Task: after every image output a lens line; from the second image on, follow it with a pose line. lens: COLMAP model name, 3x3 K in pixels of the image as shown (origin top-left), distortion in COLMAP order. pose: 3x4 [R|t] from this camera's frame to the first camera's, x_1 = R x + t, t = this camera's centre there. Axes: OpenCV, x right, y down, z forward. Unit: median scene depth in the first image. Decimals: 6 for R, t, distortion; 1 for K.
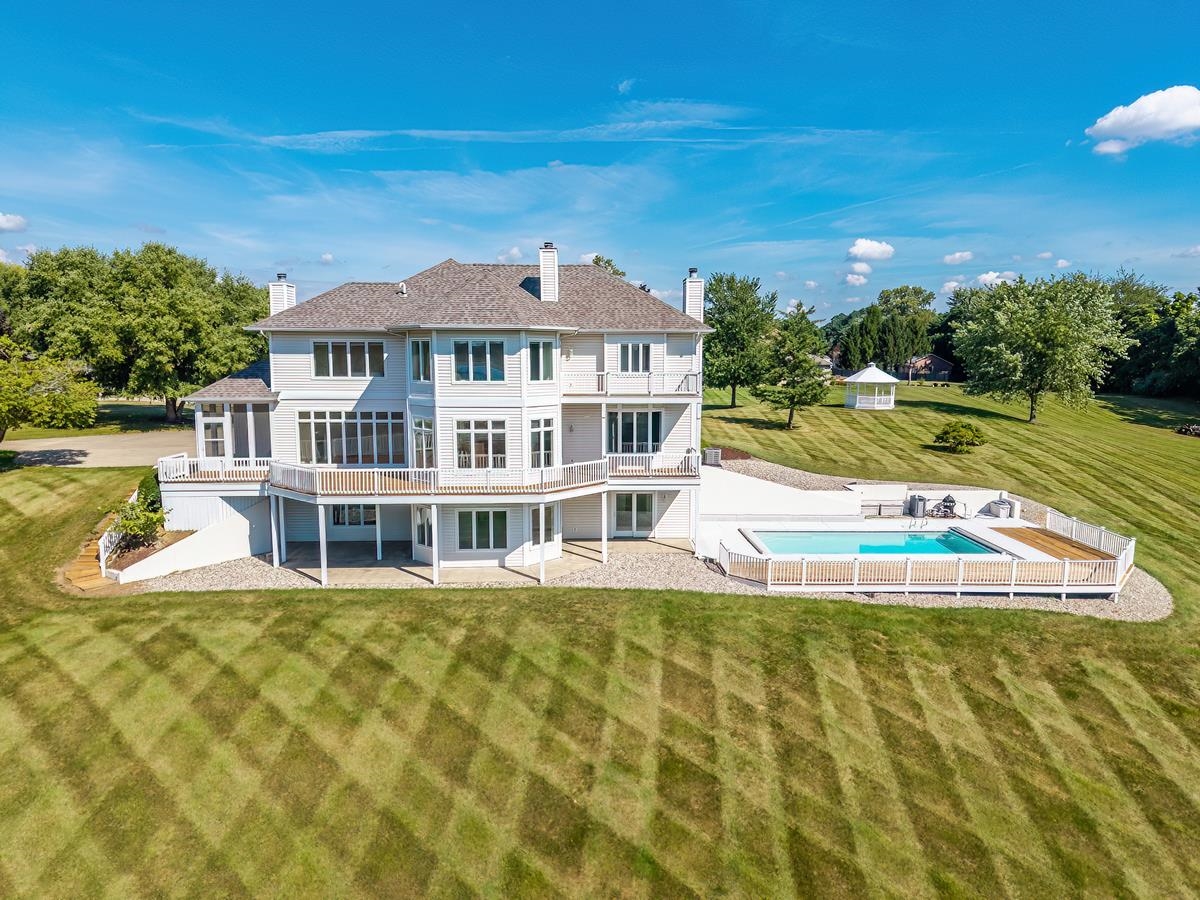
lens RADIAL K [[800.6, 0, 600.0], [0, 800.6, 450.0], [0, 0, 1]] dist [0.029783, -0.018792]
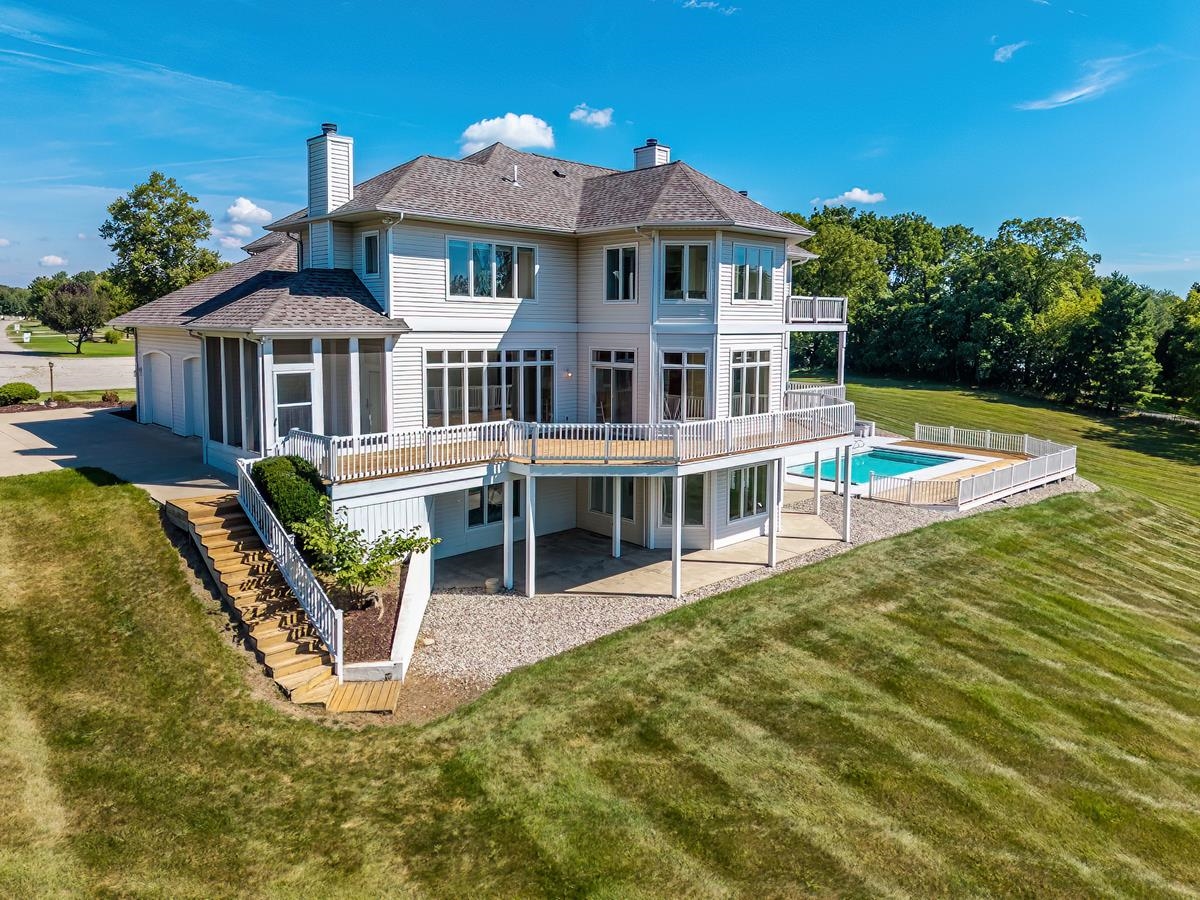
lens RADIAL K [[836.0, 0, 600.4], [0, 836.0, 389.4], [0, 0, 1]] dist [0.002867, -0.004218]
pose [[0.726706, -0.044977, 0.685475, -0.720490], [0.072716, 0.997285, -0.011654, -0.001389], [-0.683090, 0.058314, 0.728003, 0.443919]]
